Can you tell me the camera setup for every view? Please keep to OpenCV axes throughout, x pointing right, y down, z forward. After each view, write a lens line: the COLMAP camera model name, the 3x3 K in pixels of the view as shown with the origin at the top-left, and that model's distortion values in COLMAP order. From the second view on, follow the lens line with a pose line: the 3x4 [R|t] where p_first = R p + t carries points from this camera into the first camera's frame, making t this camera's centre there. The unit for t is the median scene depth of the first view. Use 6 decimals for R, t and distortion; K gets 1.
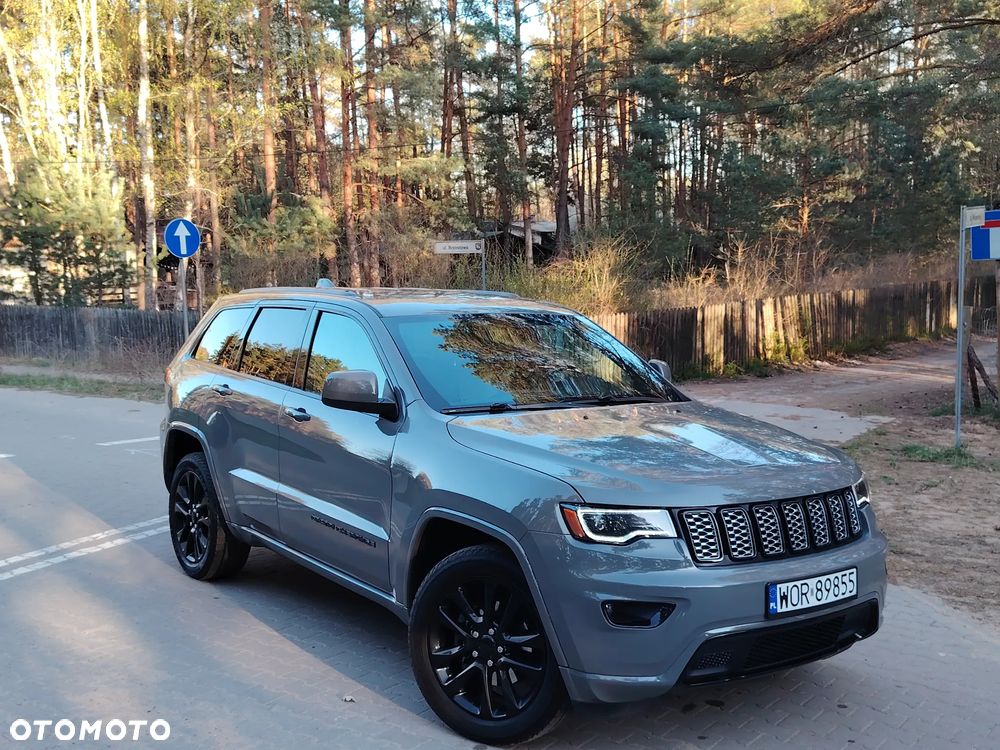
lens RADIAL K [[1111.5, 0, 494.3], [0, 1111.5, 377.5], [0, 0, 1]] dist [0.134553, -0.288291]
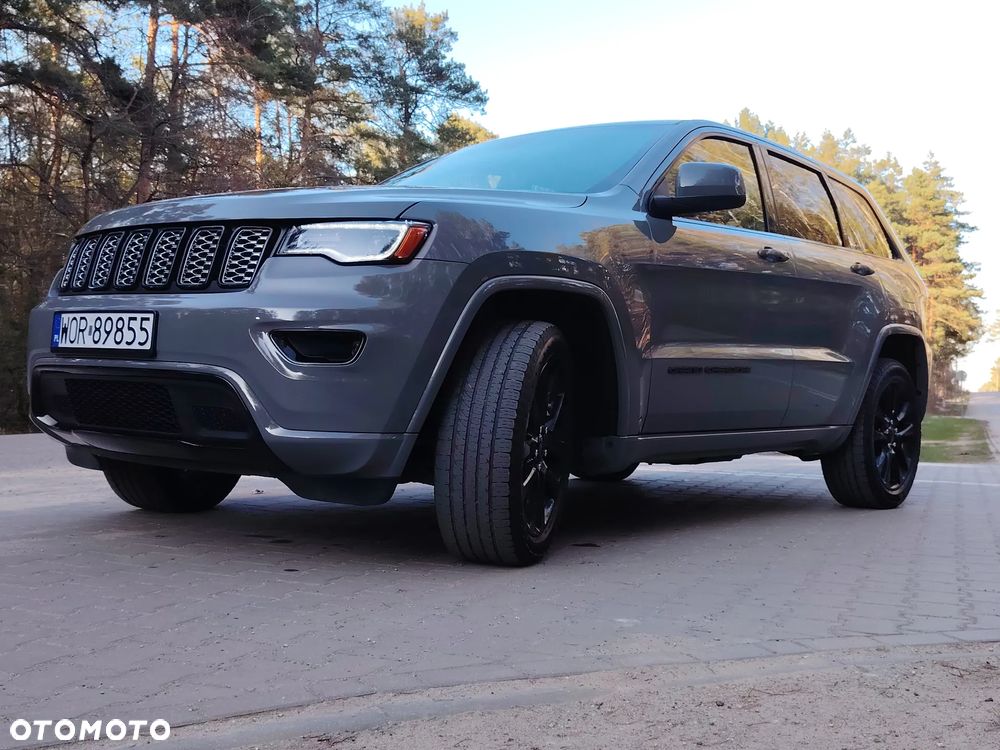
lens RADIAL K [[1113.3, 0, 514.2], [0, 1113.3, 371.6], [0, 0, 1]] dist [0.130131, -0.309180]
pose [[0.261631, -0.018656, -0.964988, 1.082584], [-0.114874, 0.992104, -0.050325, 0.217524], [0.958307, 0.124019, 0.257422, 1.048991]]
